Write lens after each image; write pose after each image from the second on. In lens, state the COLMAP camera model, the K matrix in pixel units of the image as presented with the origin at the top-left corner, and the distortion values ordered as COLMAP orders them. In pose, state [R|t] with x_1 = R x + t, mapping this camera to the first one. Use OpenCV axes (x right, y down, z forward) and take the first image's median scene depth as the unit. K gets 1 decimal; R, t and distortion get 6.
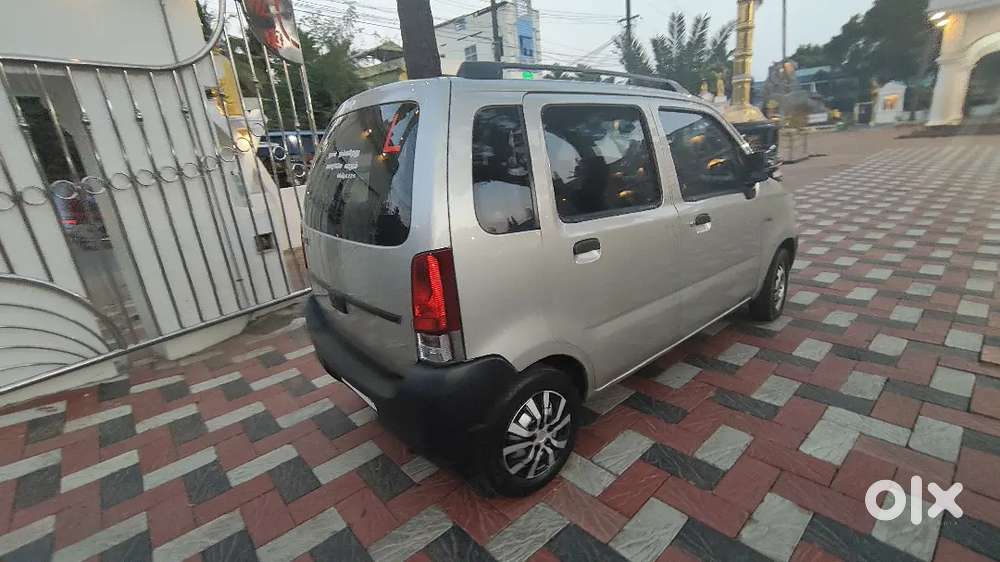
lens RADIAL K [[446.5, 0, 505.6], [0, 446.5, 284.7], [0, 0, 1]] dist [-0.000480, 0.000692]
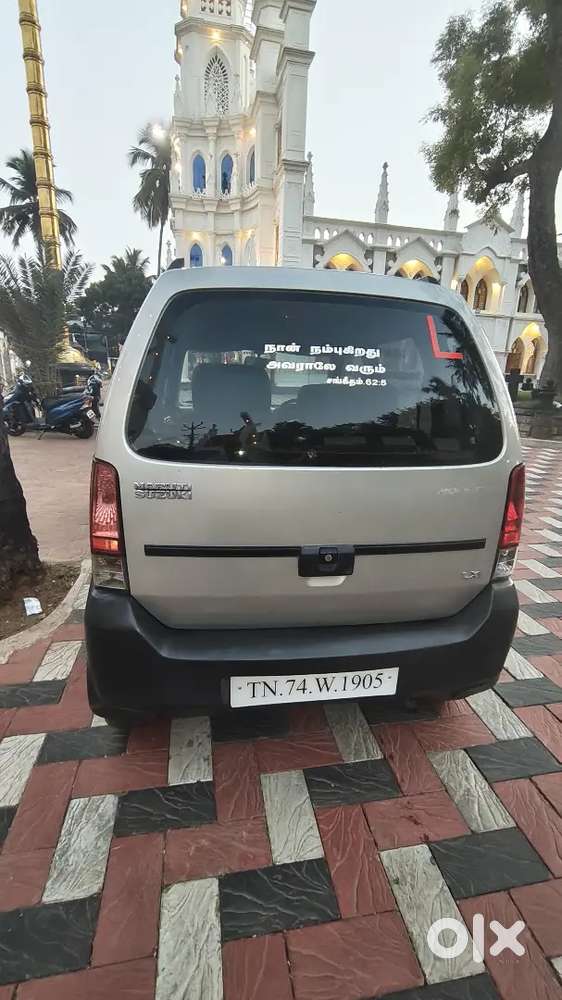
lens RADIAL K [[446.5, 0, 278.9], [0, 446.5, 501.9], [0, 0, 1]] dist [-0.000480, 0.000692]
pose [[0.519403, -0.141522, 0.842729, -0.841995], [0.182924, 0.981744, 0.052125, -0.090808], [-0.834721, 0.127081, 0.535809, 0.591833]]
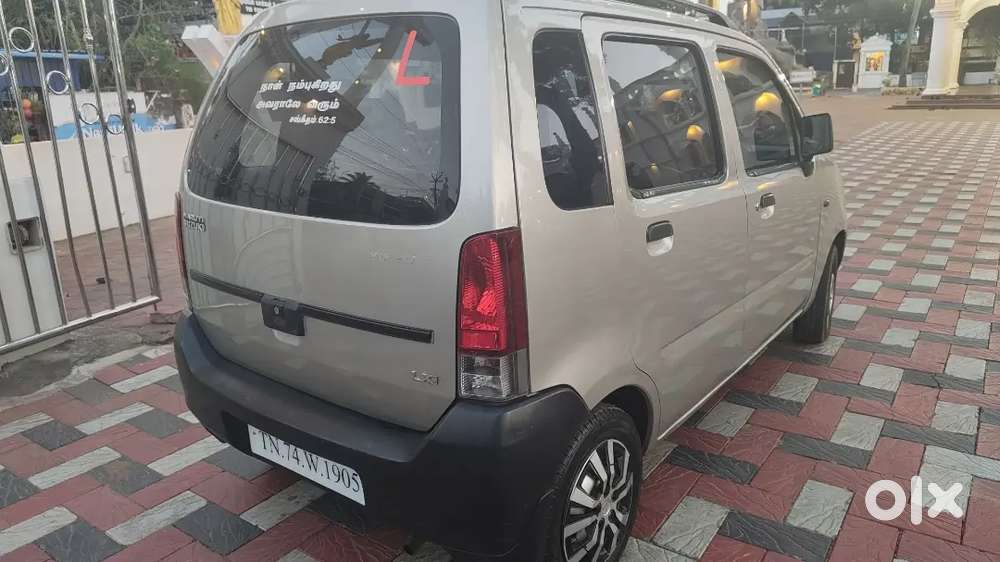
lens RADIAL K [[701.6, 0, 500.1], [0, 701.6, 278.2], [0, 0, 1]] dist [0.015303, -0.012949]
pose [[0.975138, -0.007455, 0.221473, -0.254406], [0.018521, 0.998679, -0.047930, 0.029861], [-0.220823, 0.050840, 0.973988, -0.027392]]
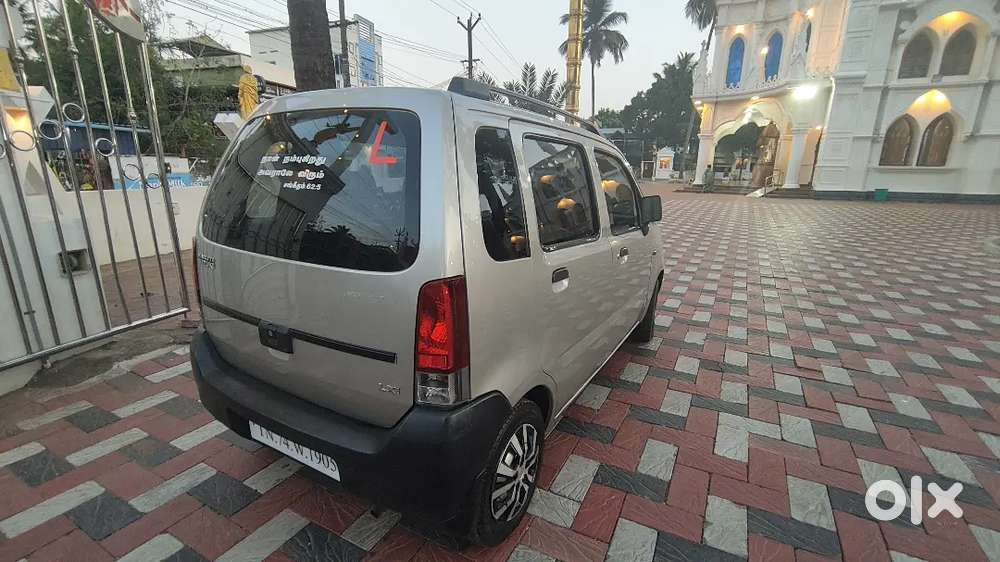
lens RADIAL K [[446.5, 0, 501.0], [0, 446.5, 286.2], [0, 0, 1]] dist [-0.000480, 0.000692]
pose [[0.933360, 0.006441, 0.358883, -0.246018], [0.013631, 0.998482, -0.053370, -0.007461], [-0.358682, 0.054705, 0.931856, 0.085024]]
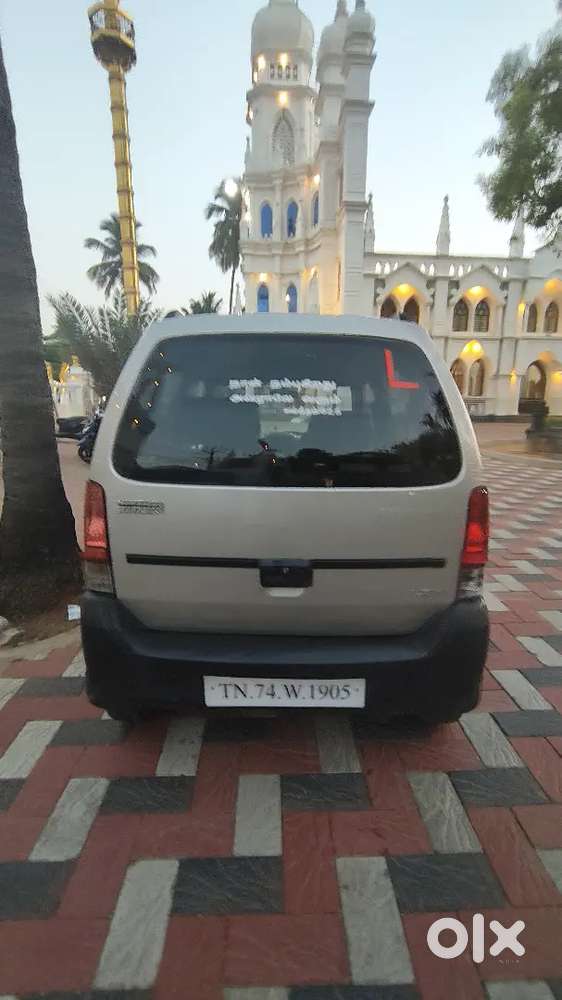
lens RADIAL K [[446.5, 0, 279.8], [0, 446.5, 501.1], [0, 0, 1]] dist [-0.000480, 0.000692]
pose [[0.639404, -0.082179, 0.764466, -0.816224], [0.172508, 0.984256, -0.038480, -0.051211], [-0.749268, 0.156481, 0.643514, 0.439115]]
